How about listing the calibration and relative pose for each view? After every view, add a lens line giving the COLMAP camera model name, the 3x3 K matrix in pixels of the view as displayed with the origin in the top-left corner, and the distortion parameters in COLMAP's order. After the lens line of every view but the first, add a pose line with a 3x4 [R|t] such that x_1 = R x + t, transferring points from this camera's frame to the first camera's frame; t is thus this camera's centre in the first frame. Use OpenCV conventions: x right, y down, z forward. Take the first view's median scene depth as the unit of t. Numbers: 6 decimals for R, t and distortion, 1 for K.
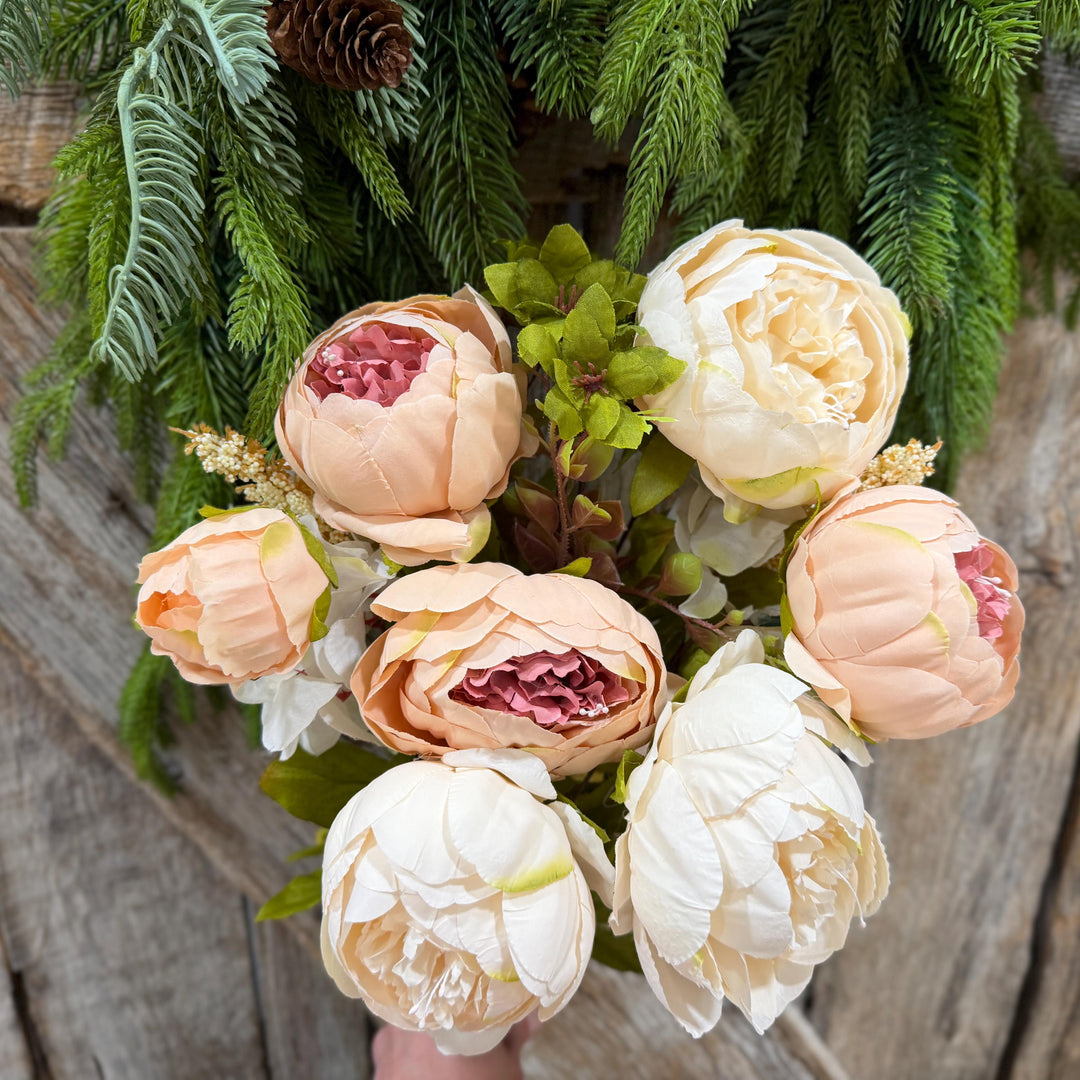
lens RADIAL K [[1103.6, 0, 535.5], [0, 1103.6, 540.5], [0, 0, 1]] dist [-0.005640, -0.018123]
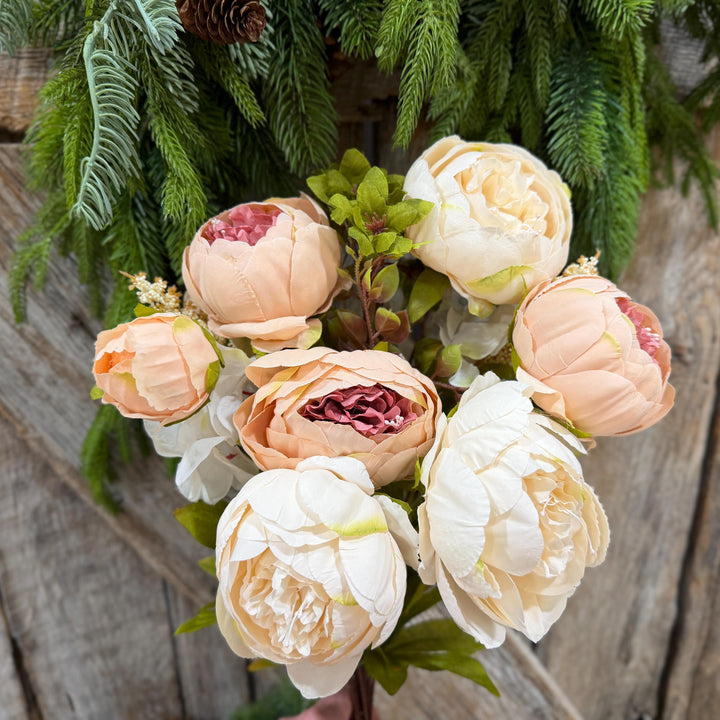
lens RADIAL K [[739.5, 0, 361.4], [0, 739.5, 360.4], [0, 0, 1]] dist [-0.004310, -0.021313]
pose [[0.999426, -0.028290, 0.018628, -0.002513], [0.028596, 0.999456, -0.016408, 0.060661], [-0.018154, 0.016931, 0.999692, -0.053151]]
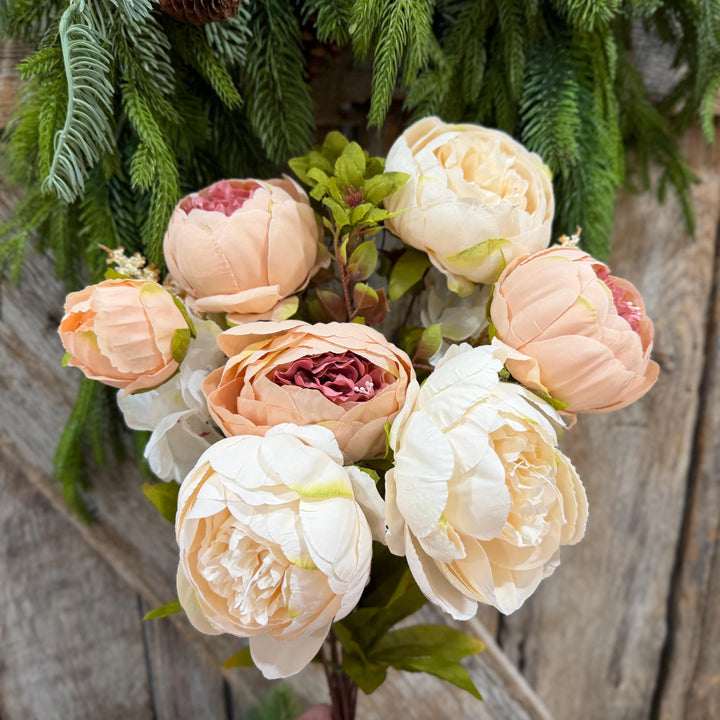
lens RADIAL K [[739.5, 0, 361.4], [0, 739.5, 360.4], [0, 0, 1]] dist [-0.004310, -0.021313]
pose [[0.998983, -0.028071, 0.035271, 0.011758], [0.030887, 0.996154, -0.081997, 0.143672], [-0.032834, 0.083003, 0.996008, -0.038398]]
